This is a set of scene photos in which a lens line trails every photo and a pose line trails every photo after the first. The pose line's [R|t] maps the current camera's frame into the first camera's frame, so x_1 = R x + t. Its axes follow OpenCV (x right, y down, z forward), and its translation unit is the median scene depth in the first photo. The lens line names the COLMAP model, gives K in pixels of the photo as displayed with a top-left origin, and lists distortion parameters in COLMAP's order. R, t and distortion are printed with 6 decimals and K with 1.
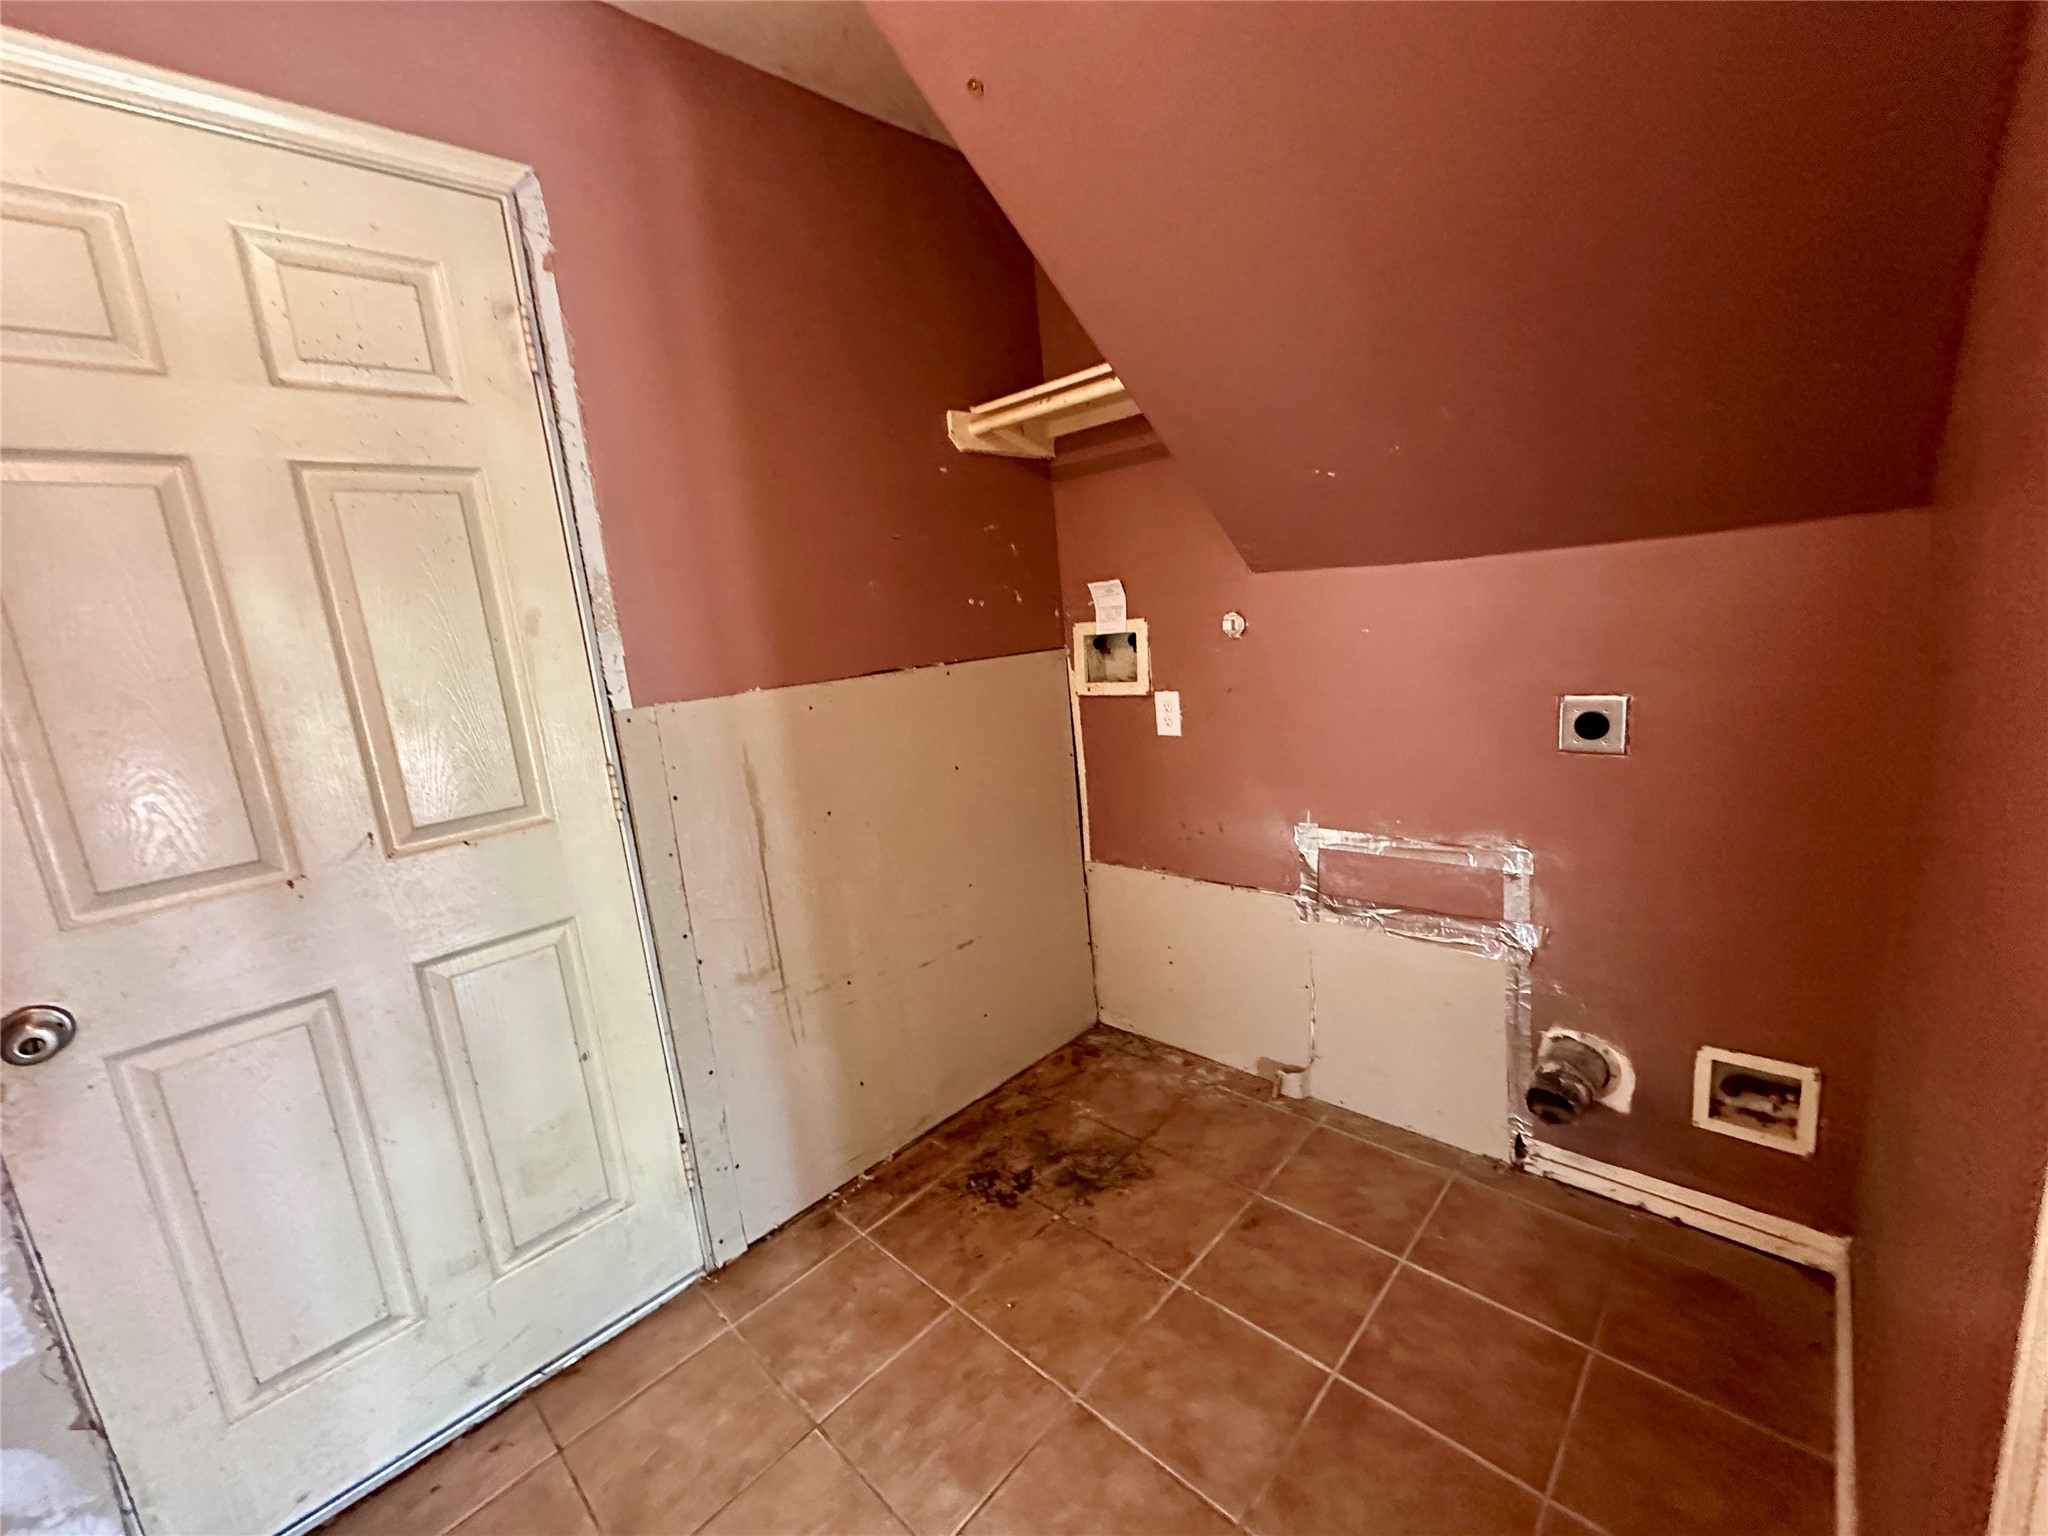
lens RADIAL K [[821.9, 0, 1024.4], [0, 821.9, 770.7], [0, 0, 1]] dist [-0.005377, 0.000808]
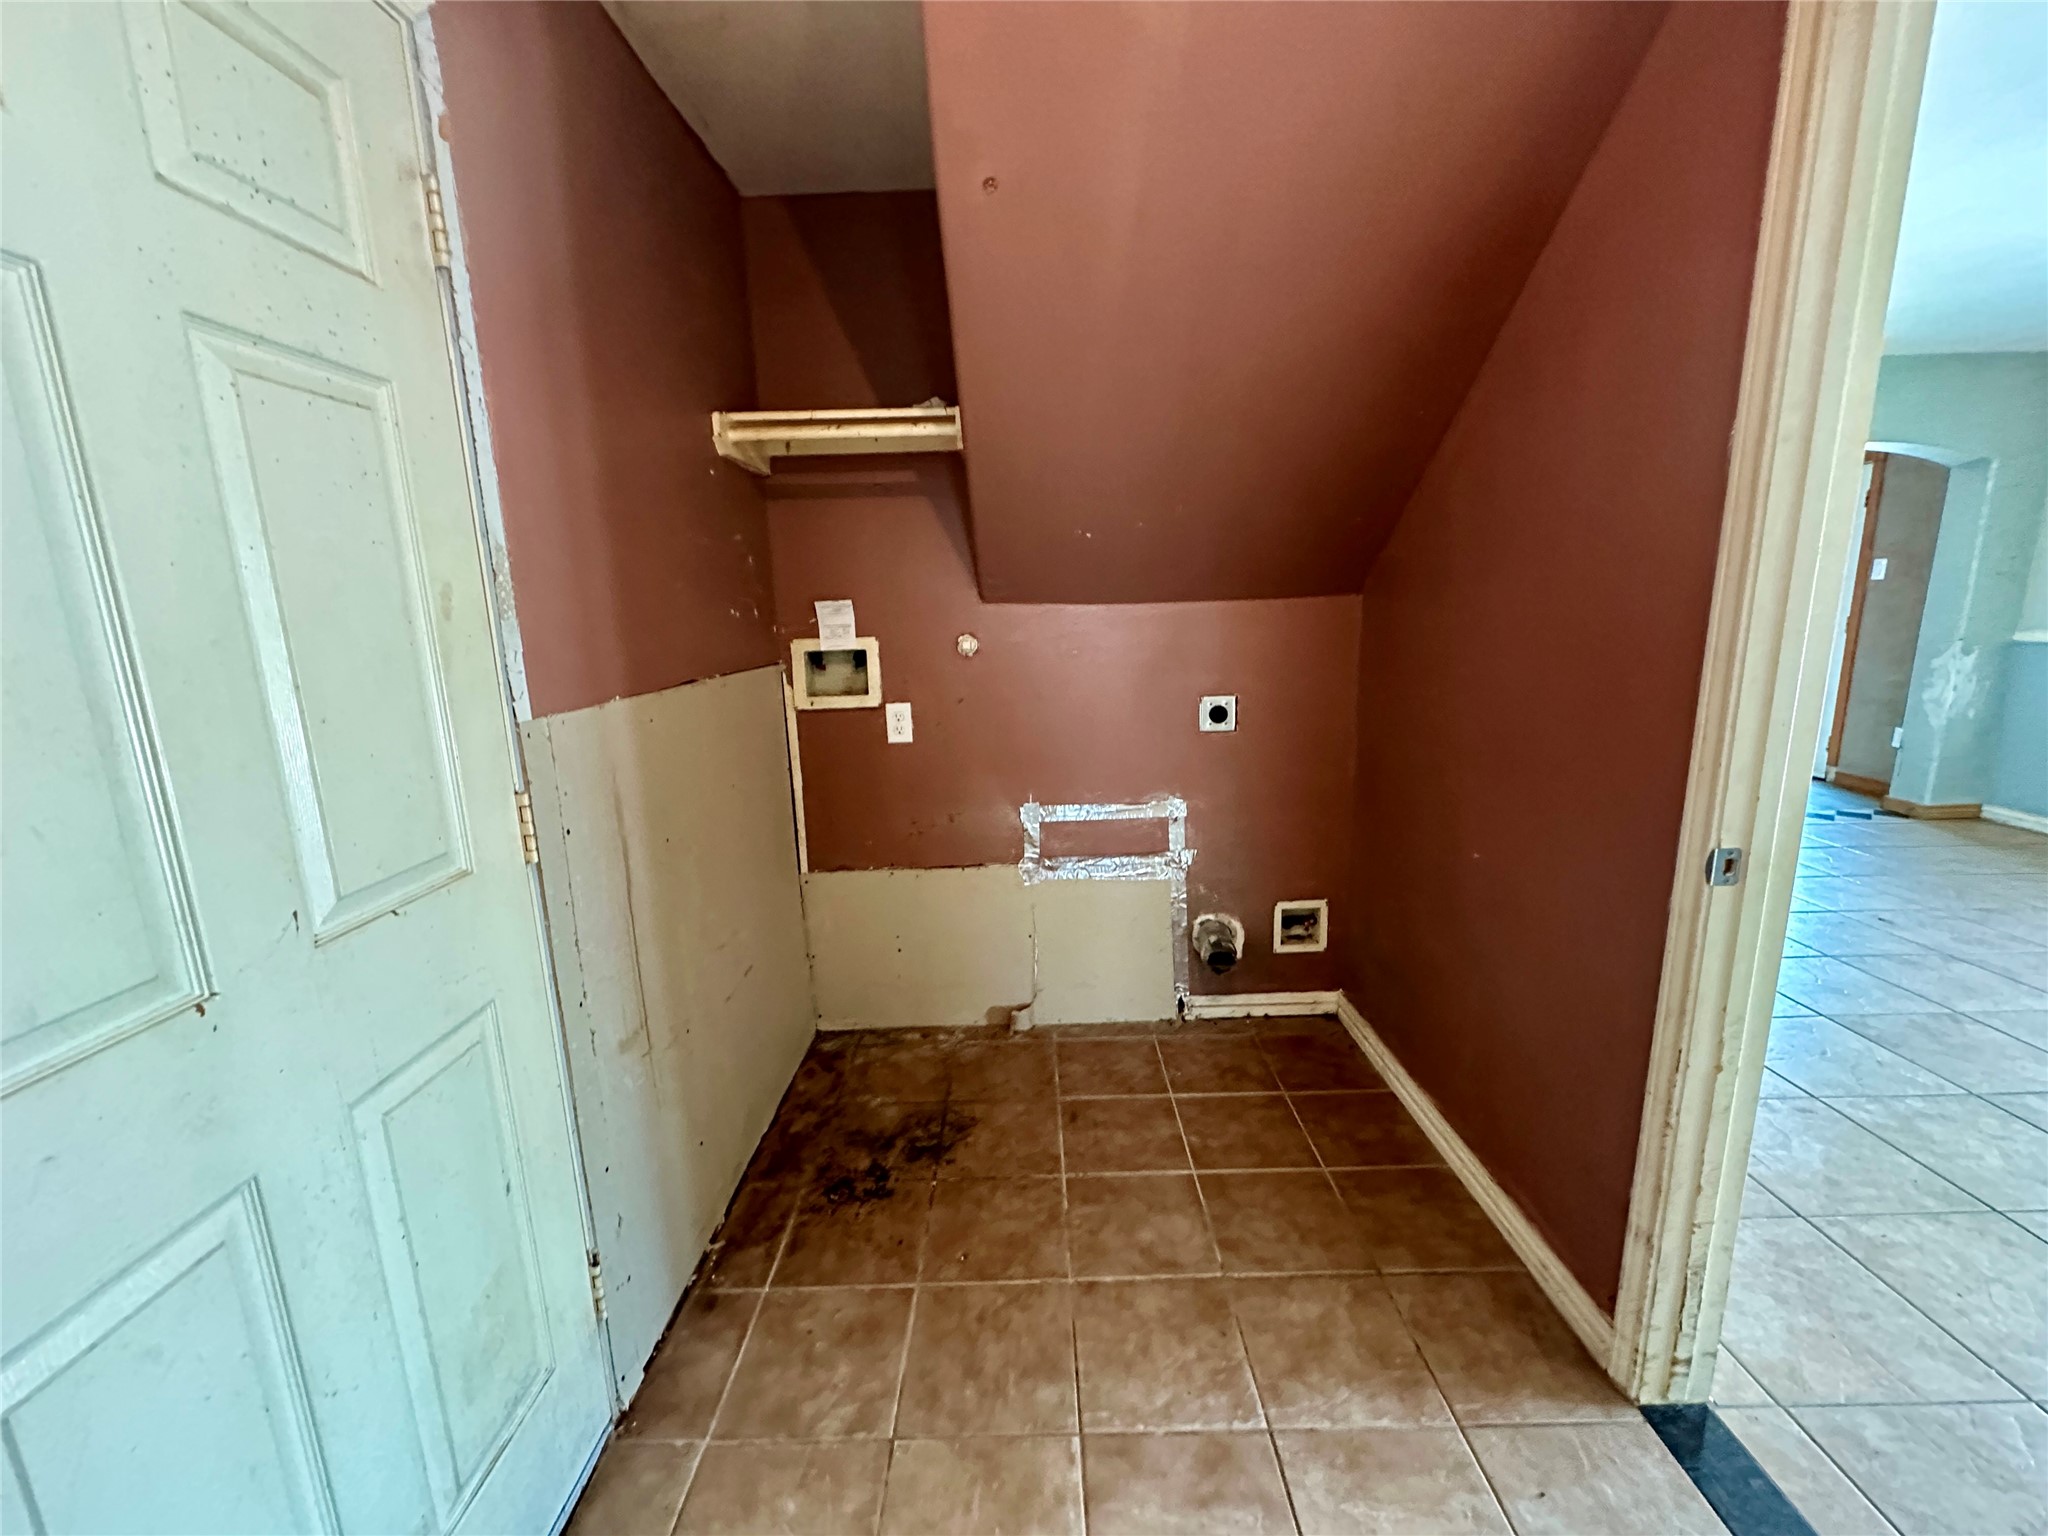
lens RADIAL K [[821.9, 0, 1019.9], [0, 821.9, 772.0], [0, 0, 1]] dist [-0.005377, 0.000808]
pose [[0.721843, -0.069500, 0.688558, -0.602452], [0.096670, 0.995316, -0.000880, 0.017068], [-0.685272, 0.067198, 0.725180, 0.104409]]
